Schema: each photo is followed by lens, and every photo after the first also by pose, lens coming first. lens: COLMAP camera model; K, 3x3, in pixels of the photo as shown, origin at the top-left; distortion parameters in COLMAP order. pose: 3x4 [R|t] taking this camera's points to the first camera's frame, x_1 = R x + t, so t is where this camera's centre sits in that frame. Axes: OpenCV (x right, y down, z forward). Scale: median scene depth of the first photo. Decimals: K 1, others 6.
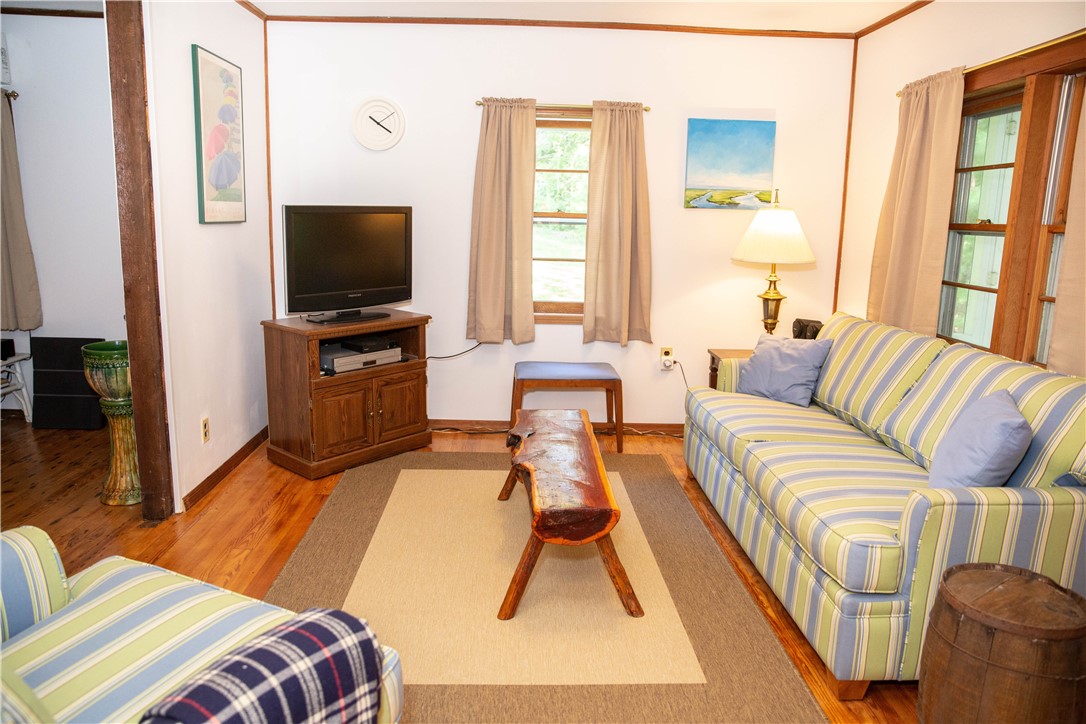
lens RADIAL K [[750.3, 0, 542.2], [0, 750.3, 361.8], [0, 0, 1]] dist [-0.108962, 0.090008]
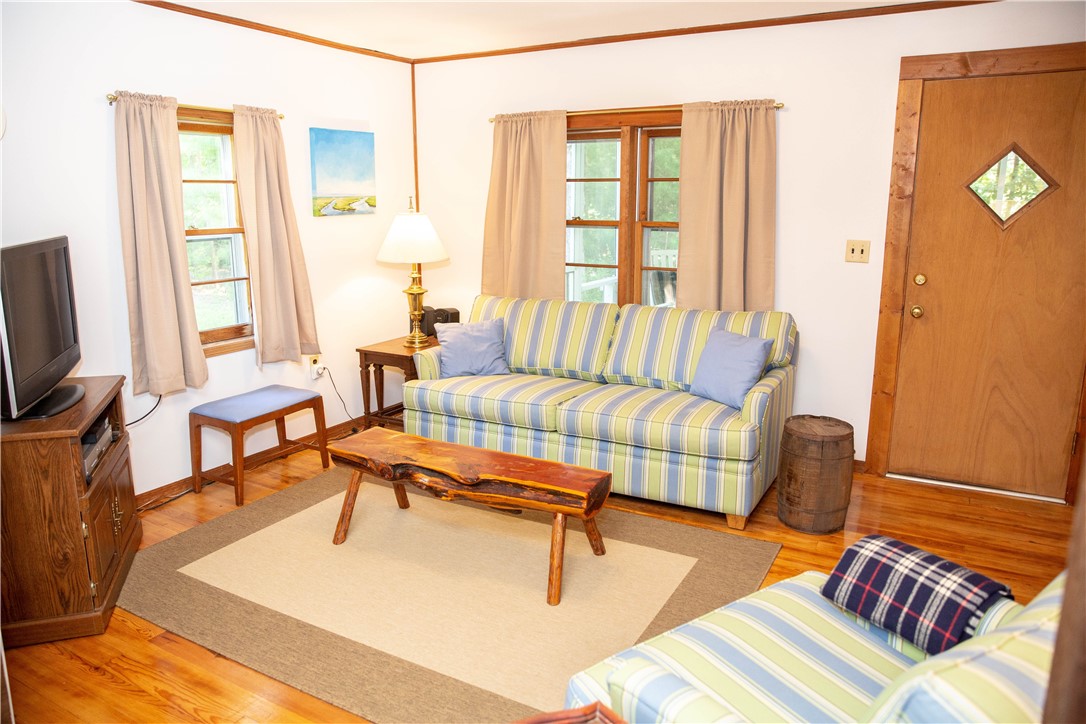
lens RADIAL K [[750.3, 0, 542.2], [0, 750.3, 361.8], [0, 0, 1]] dist [-0.108962, 0.090008]
pose [[0.534057, -0.200609, 0.821303, -0.521333], [0.172328, 0.976877, 0.126552, -0.089816], [-0.827699, 0.073948, 0.556278, 0.204773]]
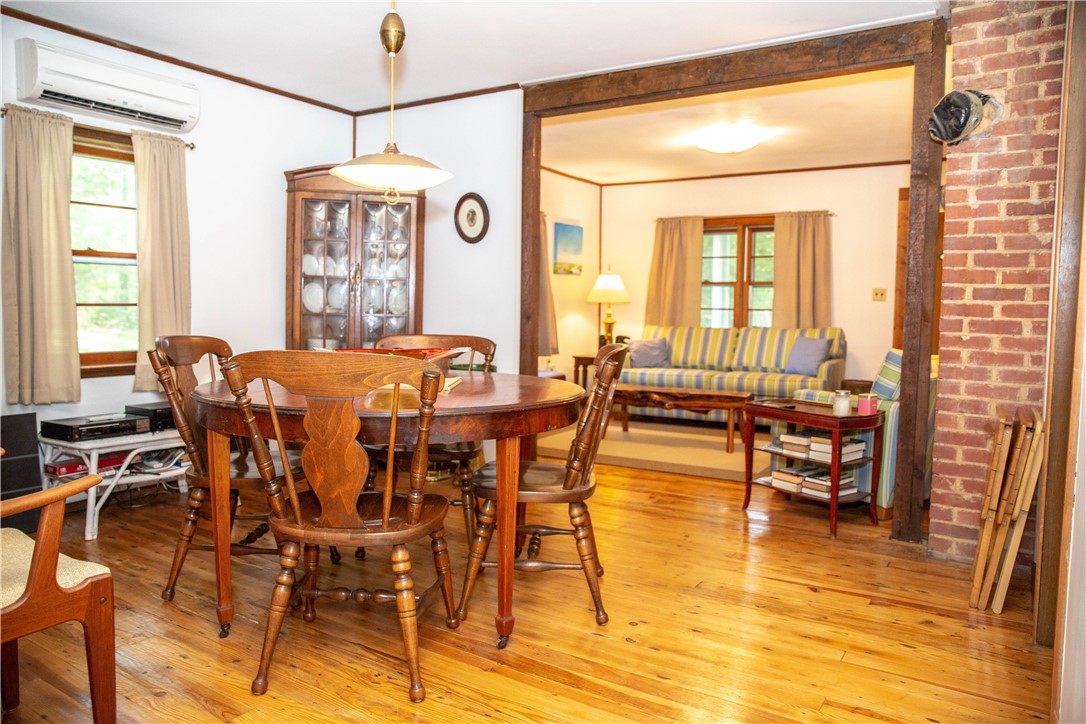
lens RADIAL K [[750.3, 0, 542.2], [0, 750.3, 361.8], [0, 0, 1]] dist [-0.108962, 0.090008]
pose [[0.575149, -0.070234, 0.815028, -1.257413], [0.153108, 0.987944, -0.022911, 0.026559], [-0.803593, 0.137964, 0.578968, 0.064309]]
